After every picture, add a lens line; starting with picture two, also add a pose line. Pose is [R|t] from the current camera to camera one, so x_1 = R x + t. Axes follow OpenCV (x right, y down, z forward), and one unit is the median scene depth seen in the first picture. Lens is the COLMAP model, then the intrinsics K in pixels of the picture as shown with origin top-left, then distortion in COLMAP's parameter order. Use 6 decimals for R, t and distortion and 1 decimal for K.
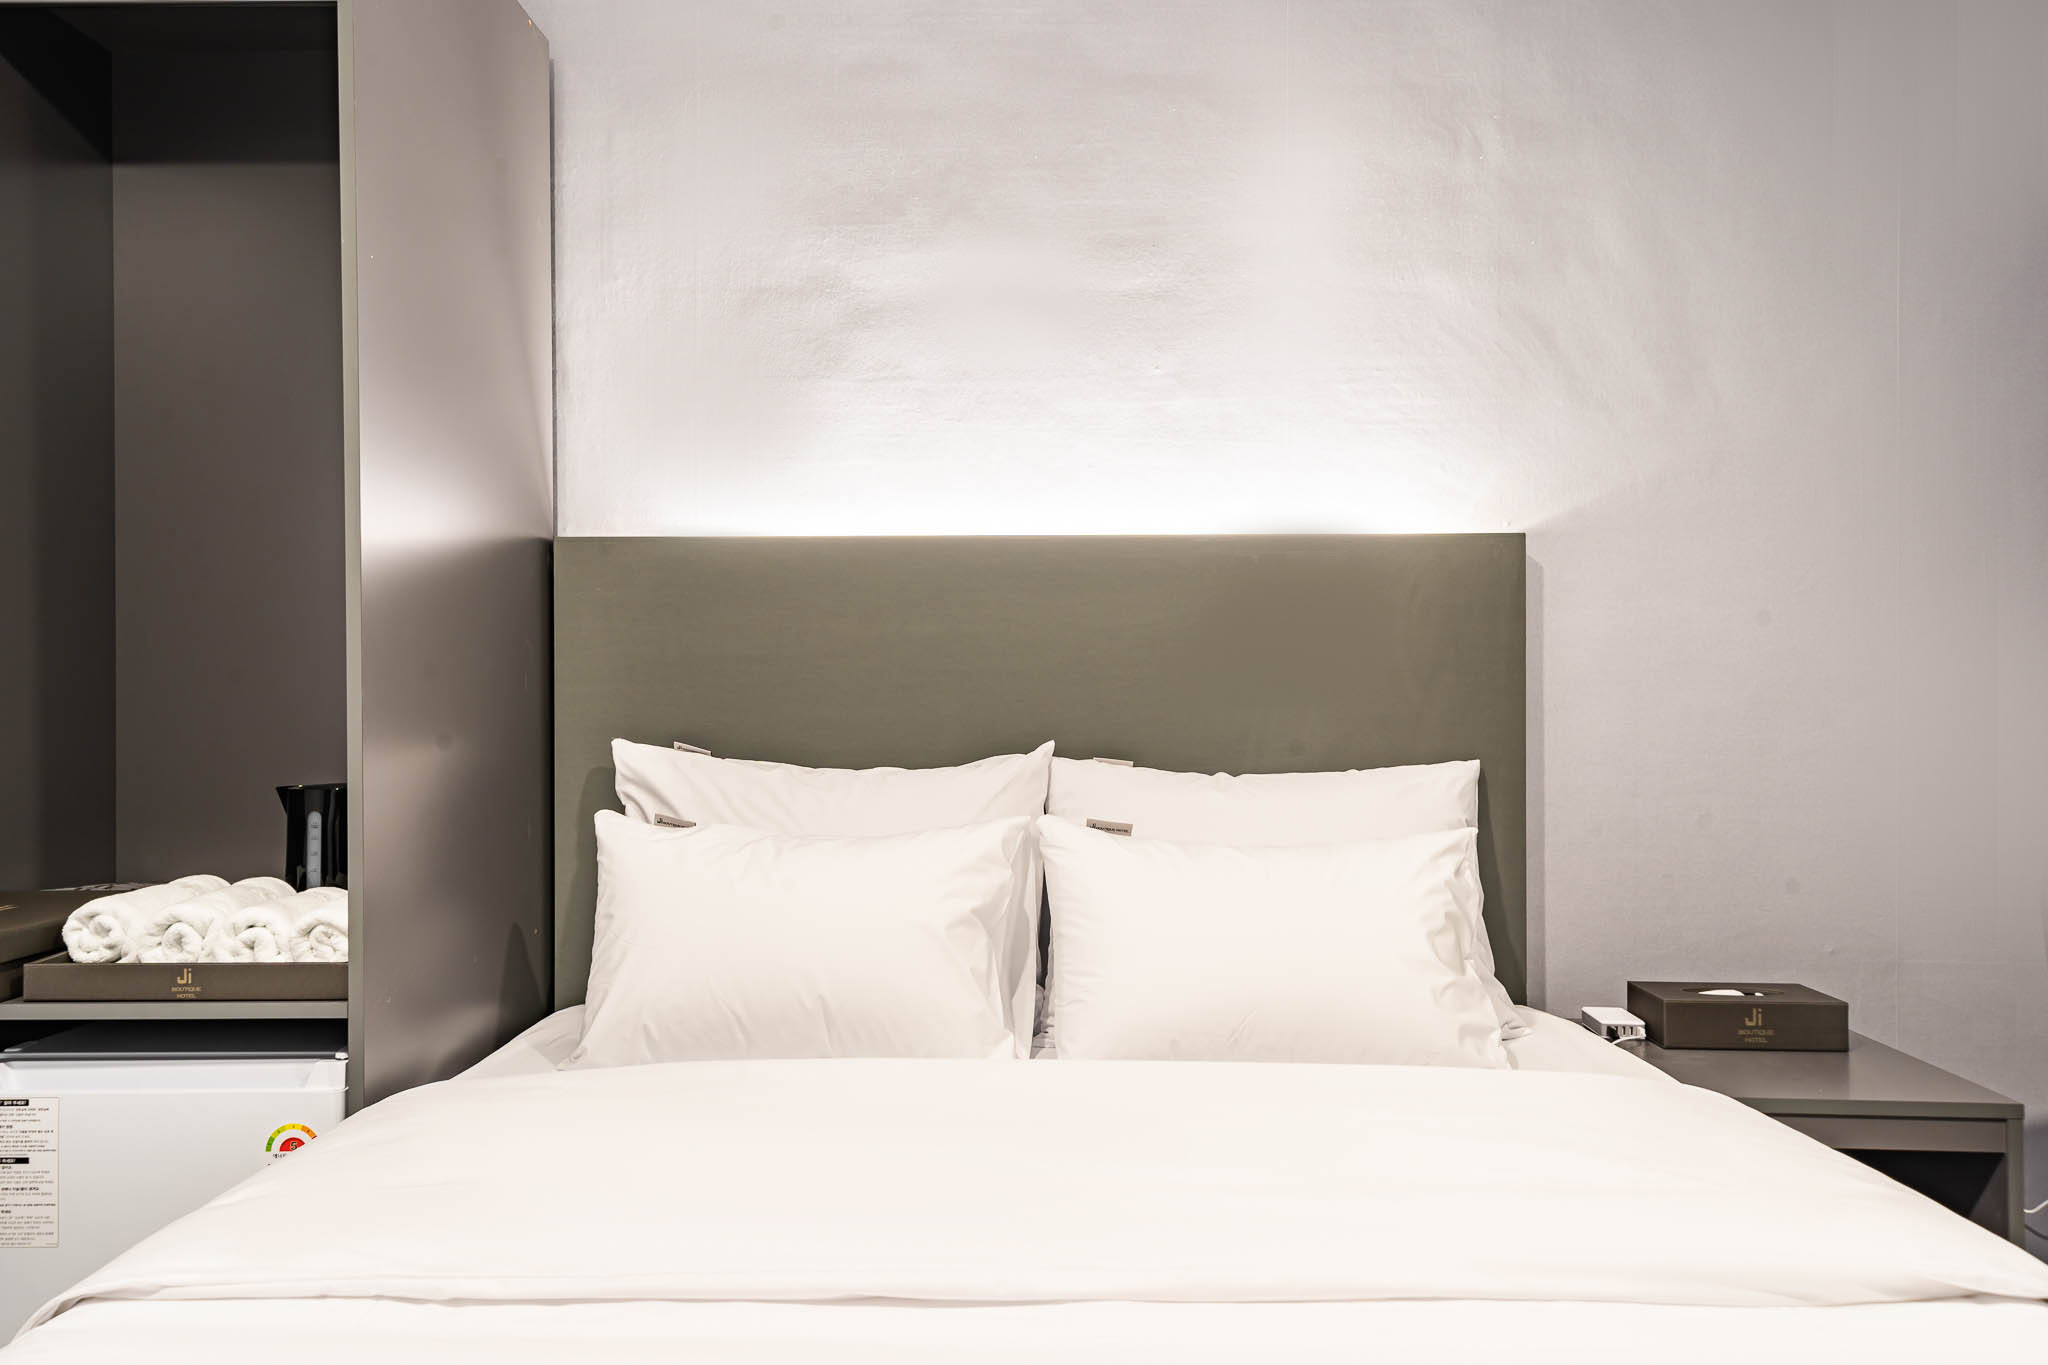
lens RADIAL K [[1386.2, 0, 1037.3], [0, 1386.2, 677.2], [0, 0, 1]] dist [0.039113, 0.001231]
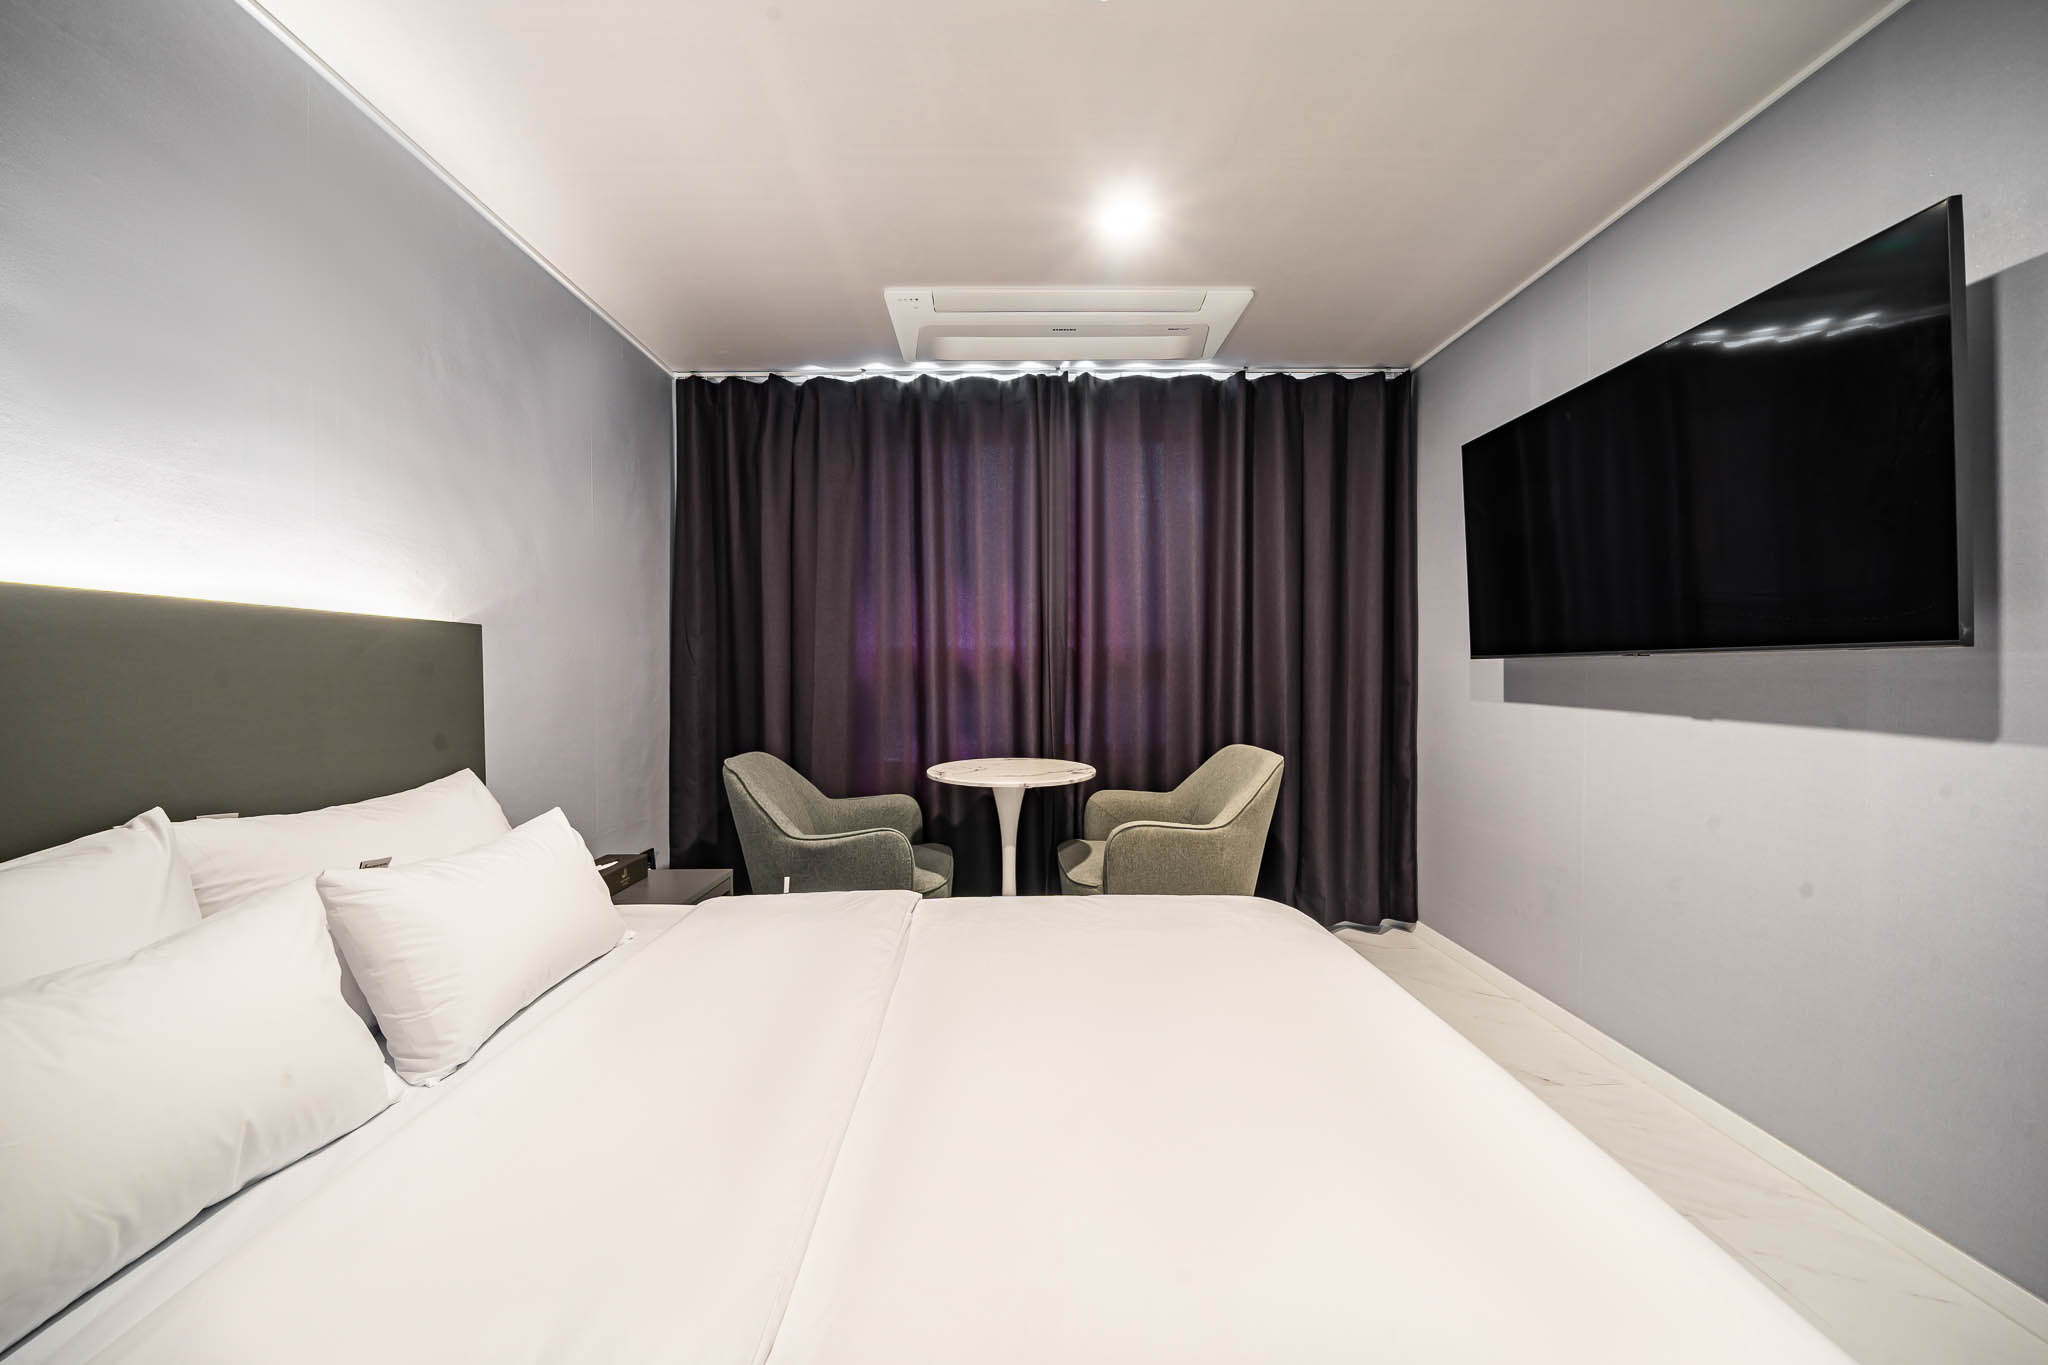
lens RADIAL K [[706.4, 0, 1020.5], [0, 706.4, 680.4], [0, 0, 1]] dist [-0.003197, 0.000400]
pose [[-0.036007, -0.010374, 0.999298, -0.589064], [0.006838, 0.999920, 0.010626, -0.052290], [-0.999328, 0.007216, -0.035933, 0.493270]]
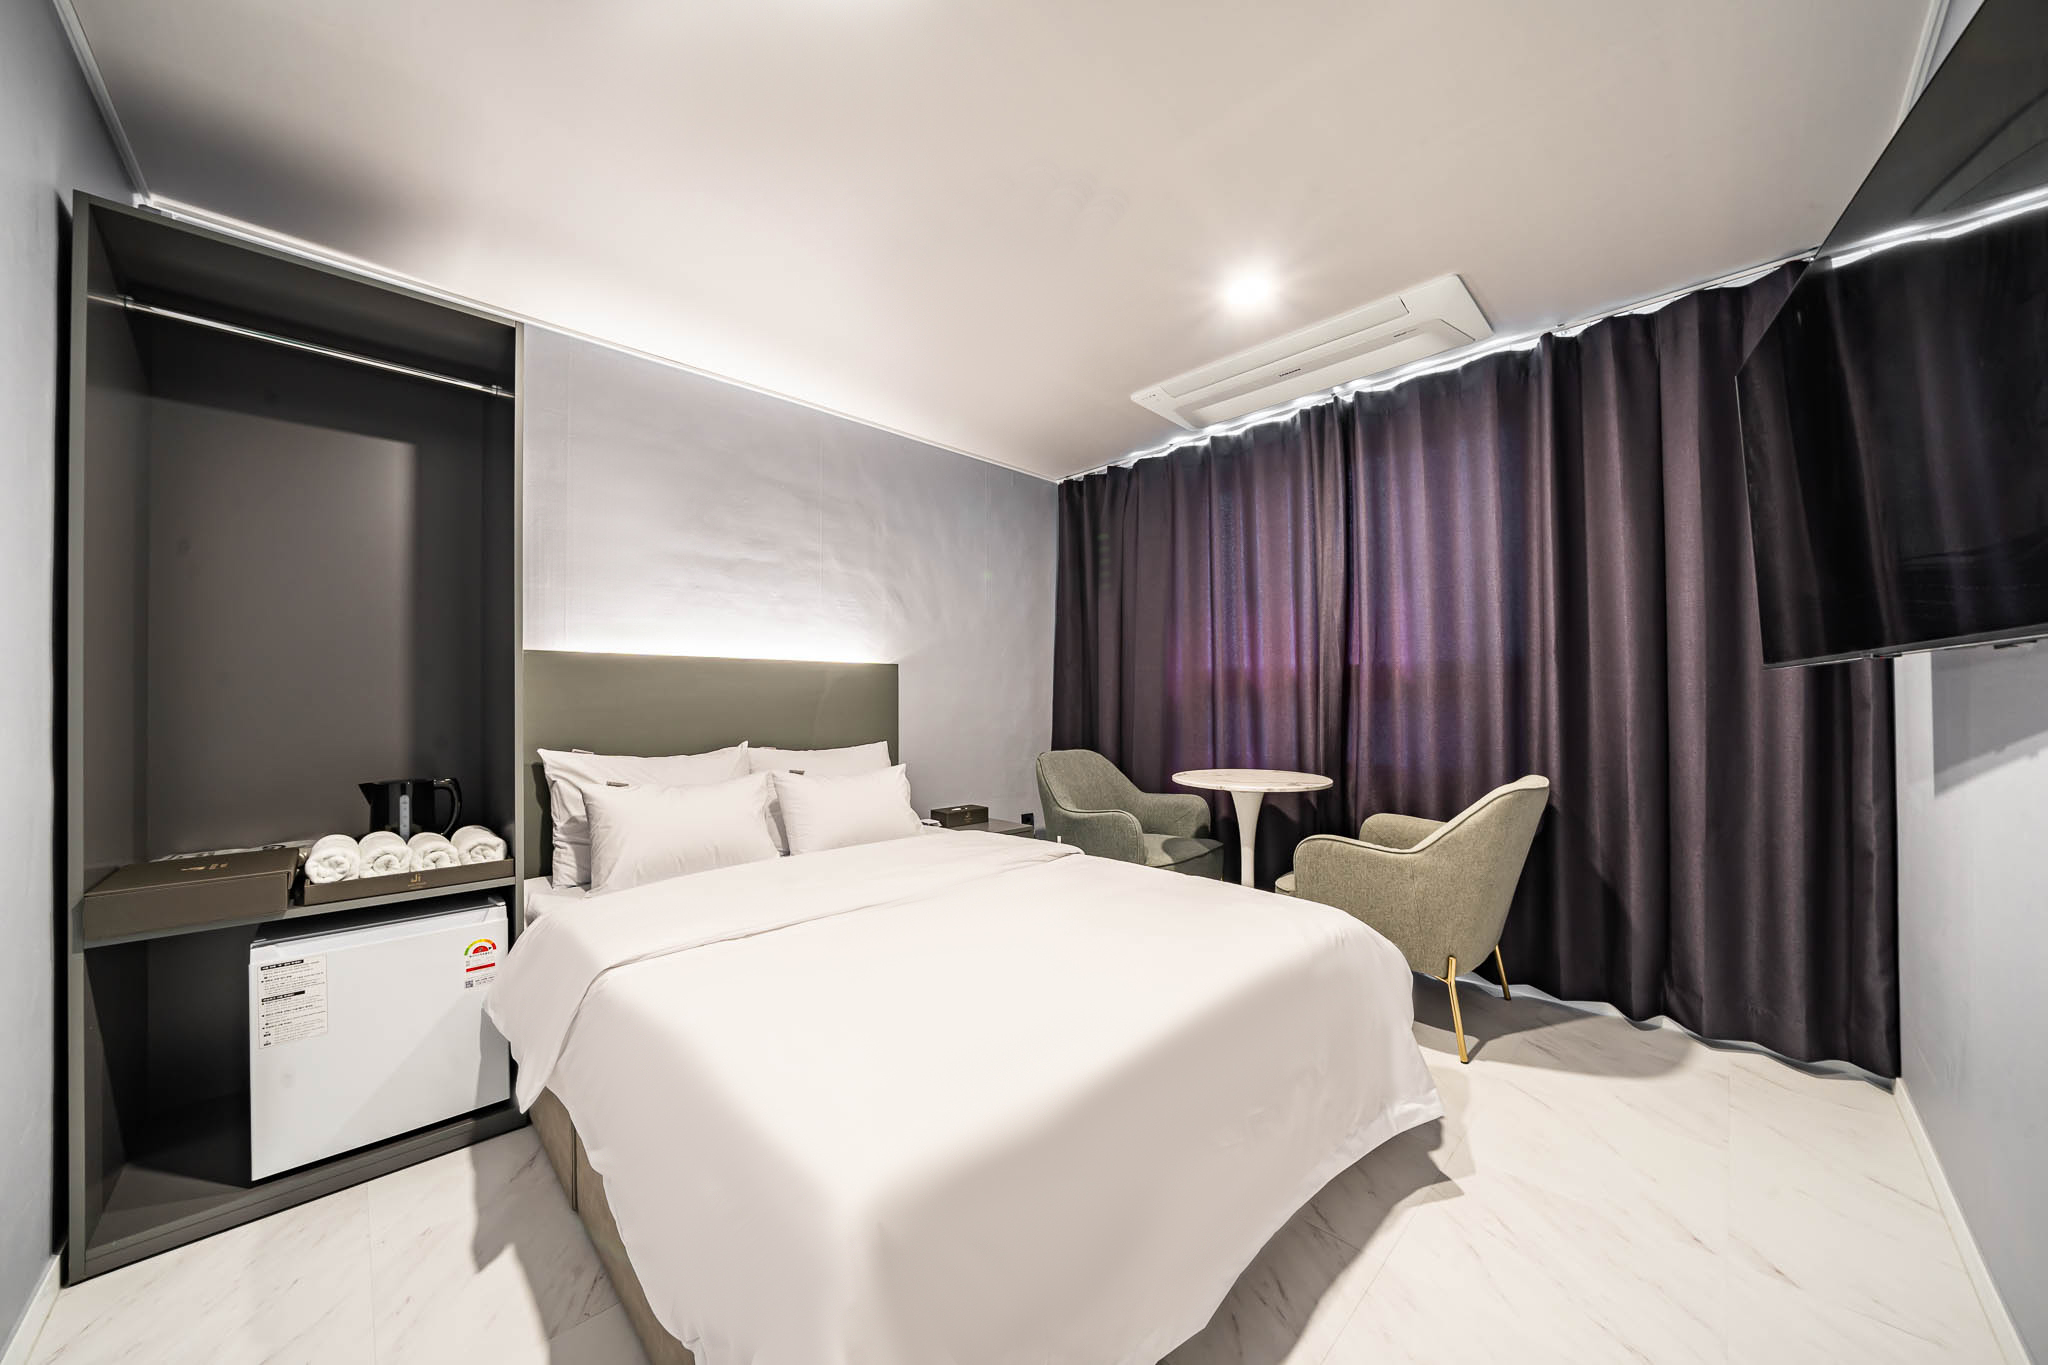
lens RADIAL K [[706.4, 0, 1024.1], [0, 706.4, 682.4], [0, 0, 1]] dist [-0.003197, 0.000400]
pose [[0.696794, 0.013857, 0.717137, -0.655787], [0.001526, 0.999782, -0.020802, -0.038869], [-0.717269, 0.015589, 0.696622, -0.289736]]
